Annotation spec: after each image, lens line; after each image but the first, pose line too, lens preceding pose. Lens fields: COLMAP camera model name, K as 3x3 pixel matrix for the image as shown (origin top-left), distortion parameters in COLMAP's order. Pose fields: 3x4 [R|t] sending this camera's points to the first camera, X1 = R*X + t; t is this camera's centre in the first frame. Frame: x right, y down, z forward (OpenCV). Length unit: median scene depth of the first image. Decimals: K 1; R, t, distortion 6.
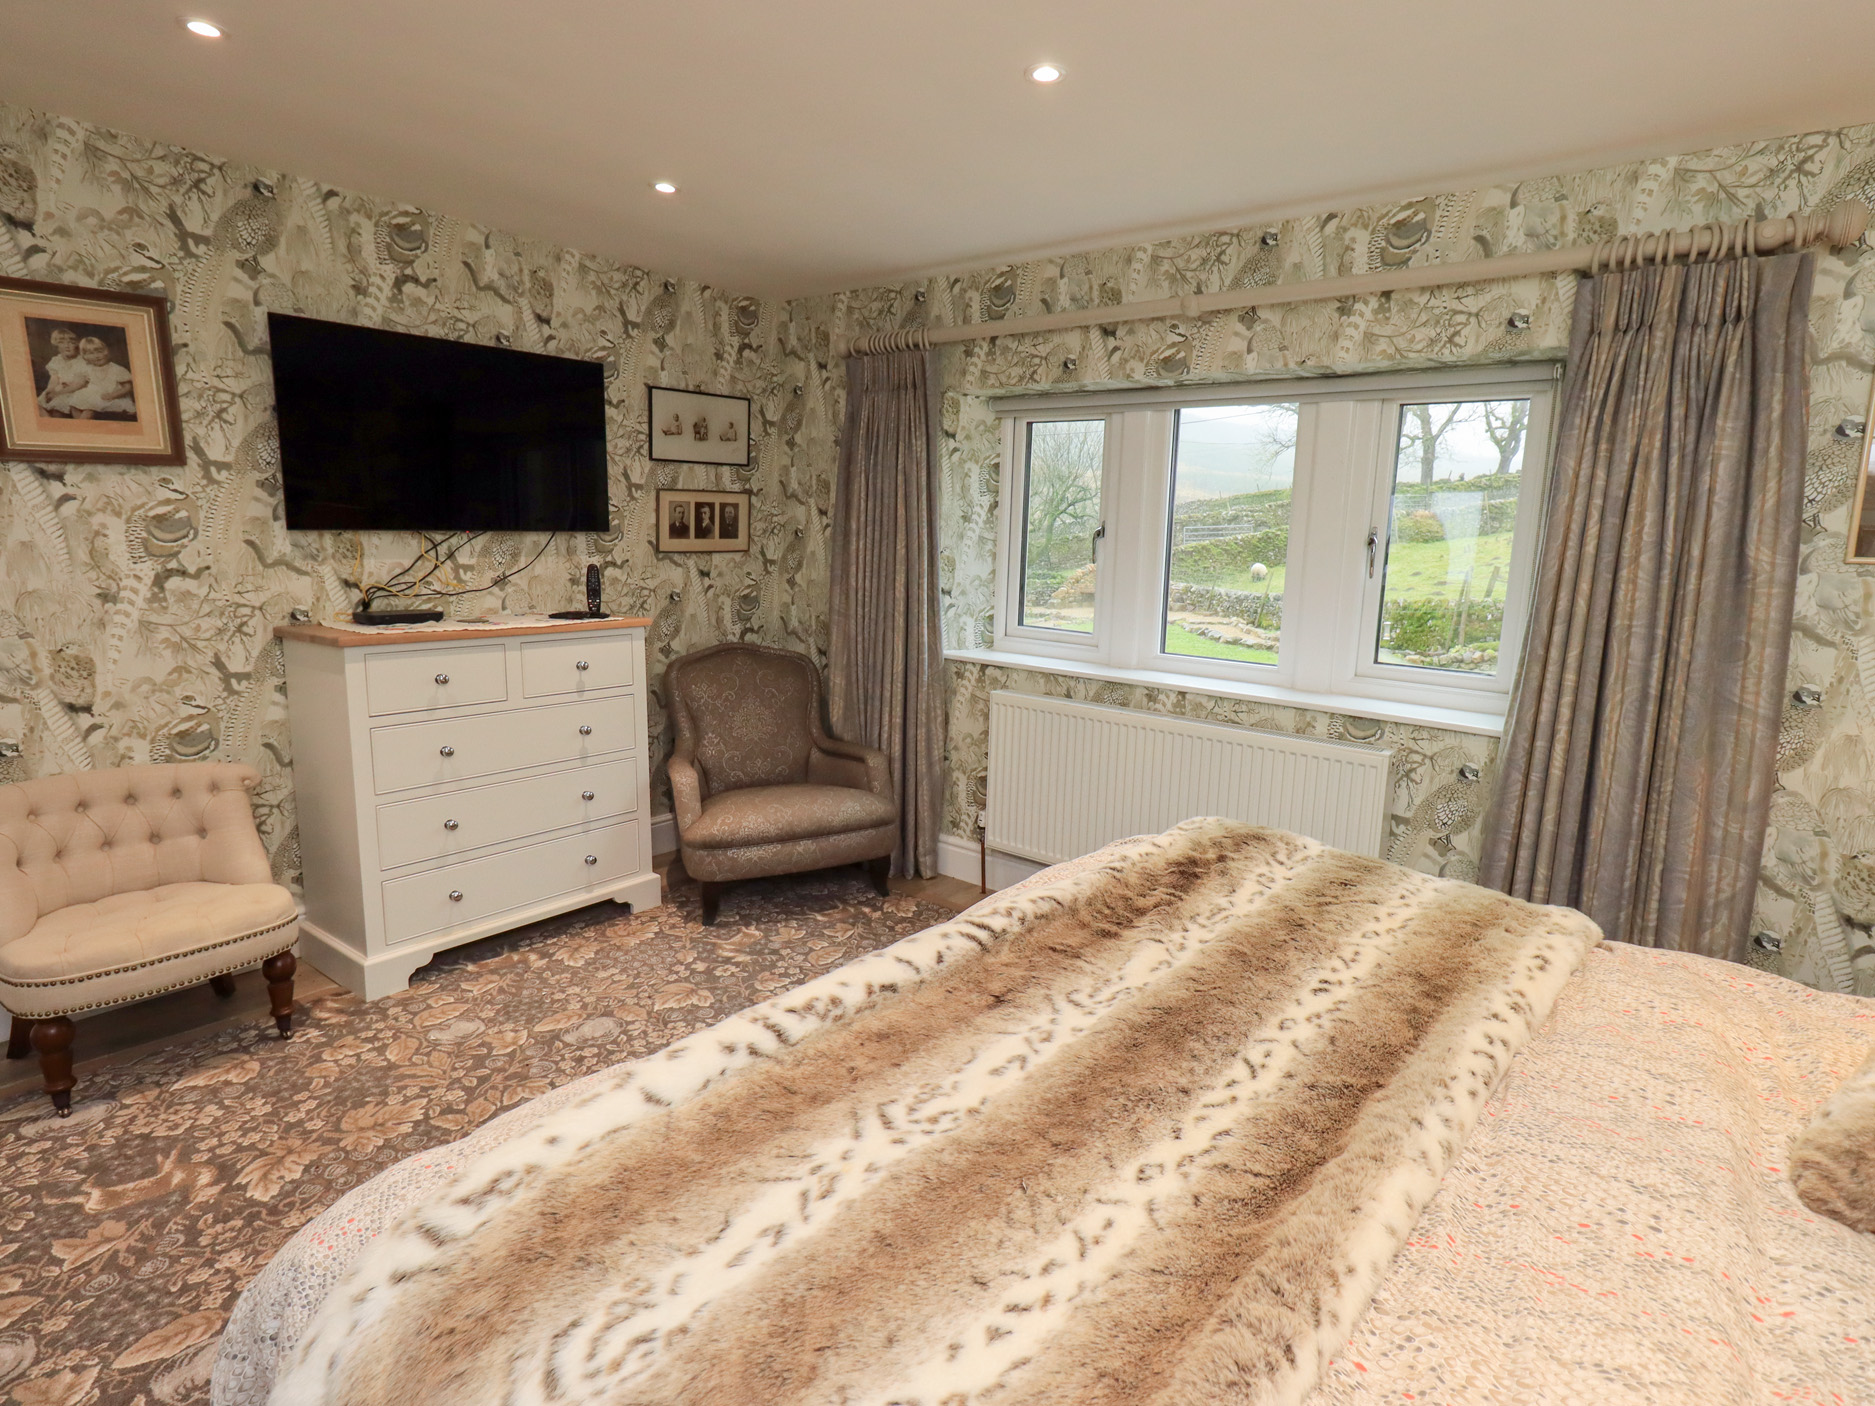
lens RADIAL K [[975.9, 0, 966.3], [0, 975.9, 696.1], [0, 0, 1]] dist [-0.004884, -0.000187]
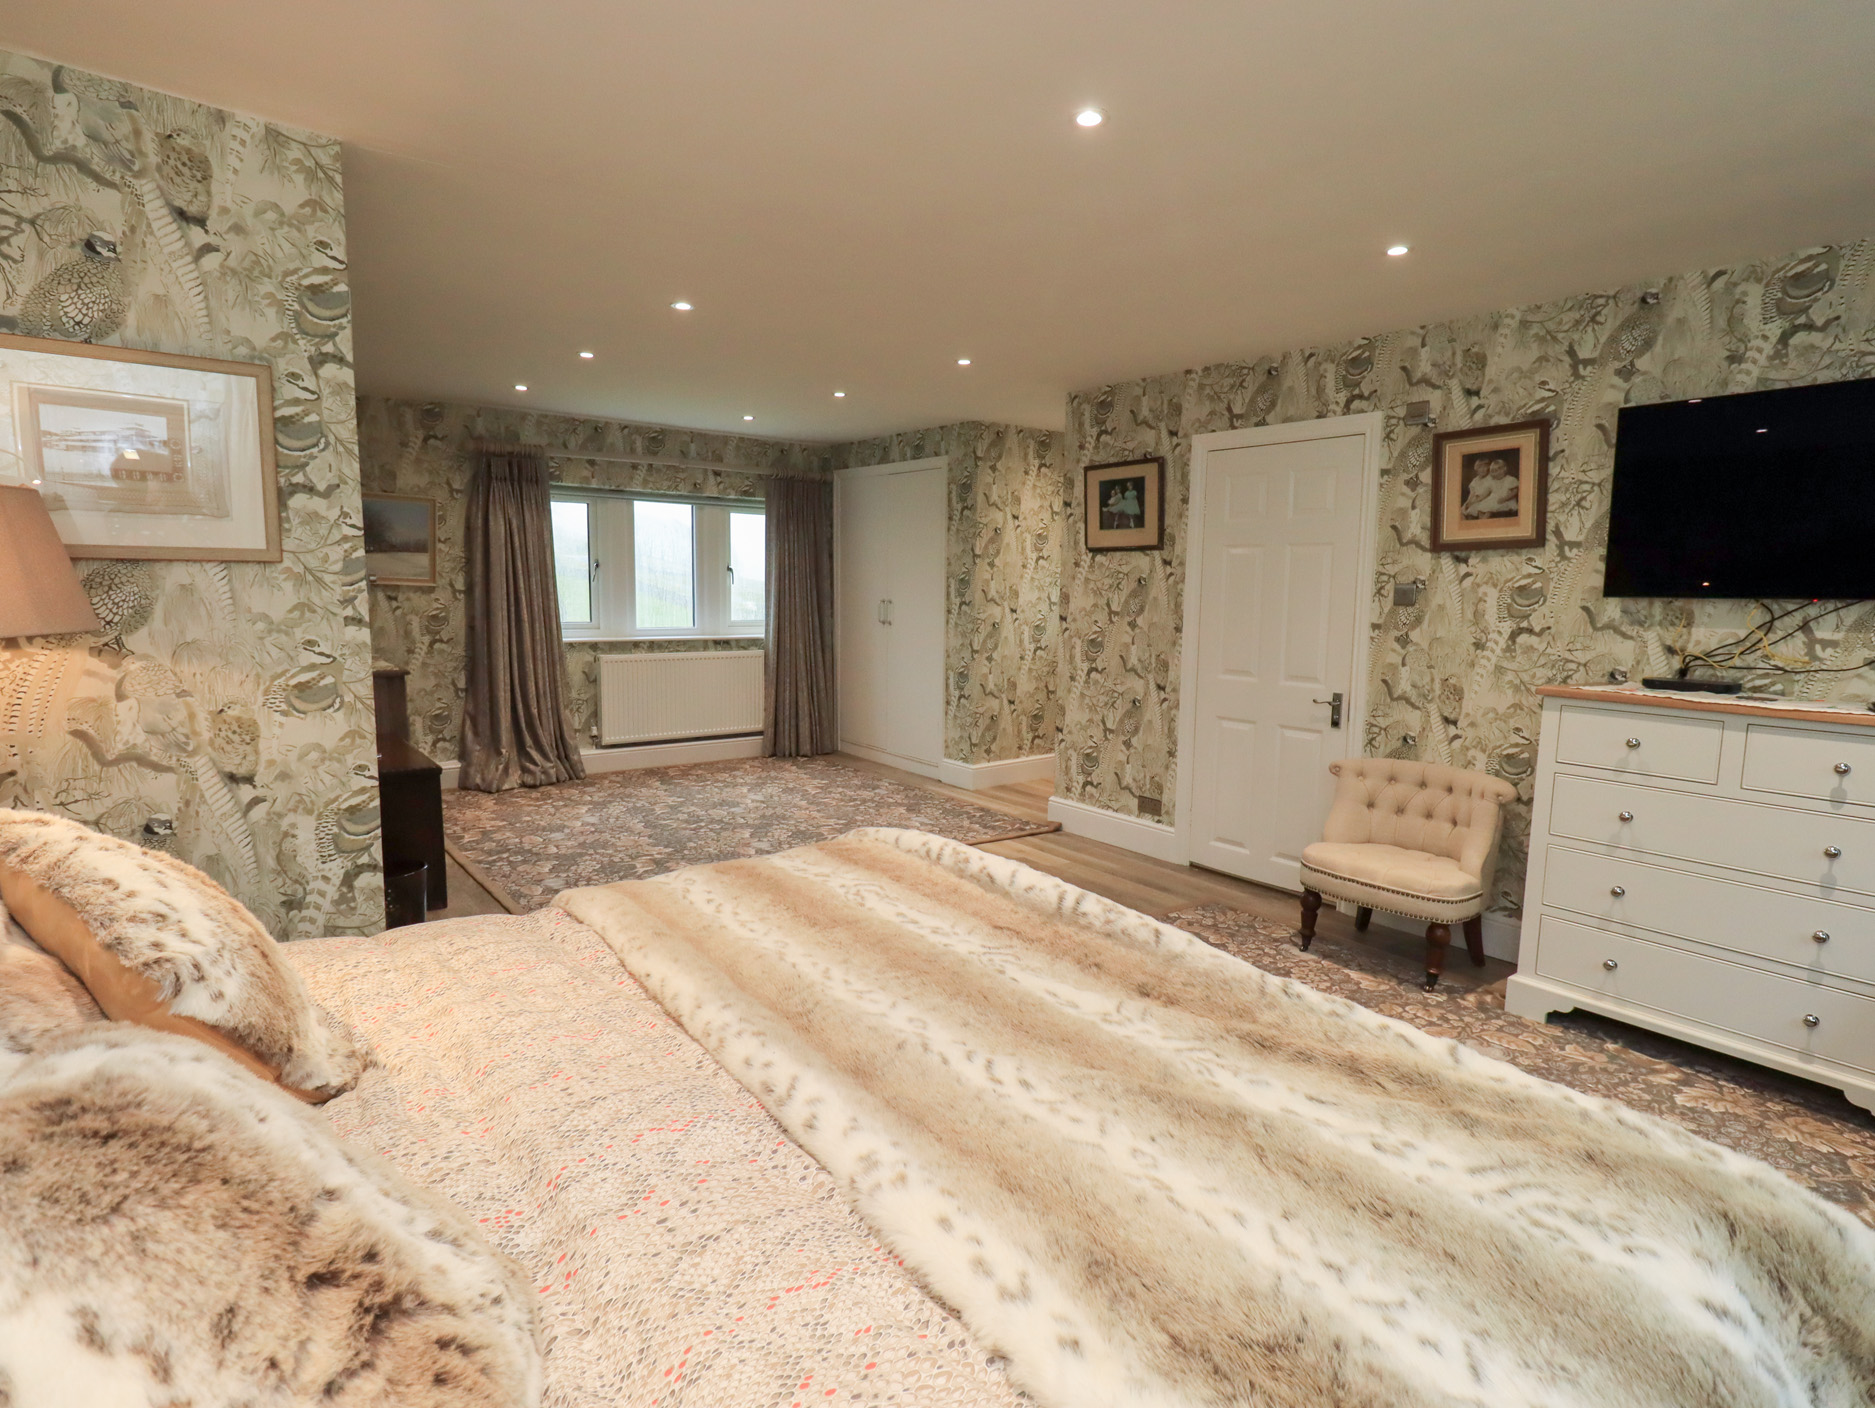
lens RADIAL K [[975.9, 0, 938.5], [0, 975.9, 704.3], [0, 0, 1]] dist [-0.004884, -0.000187]
pose [[-0.251130, 0.083029, -0.964386, 0.606801], [-0.187281, 0.973320, 0.132567, -0.056576], [0.949663, 0.213902, -0.228880, 0.566361]]
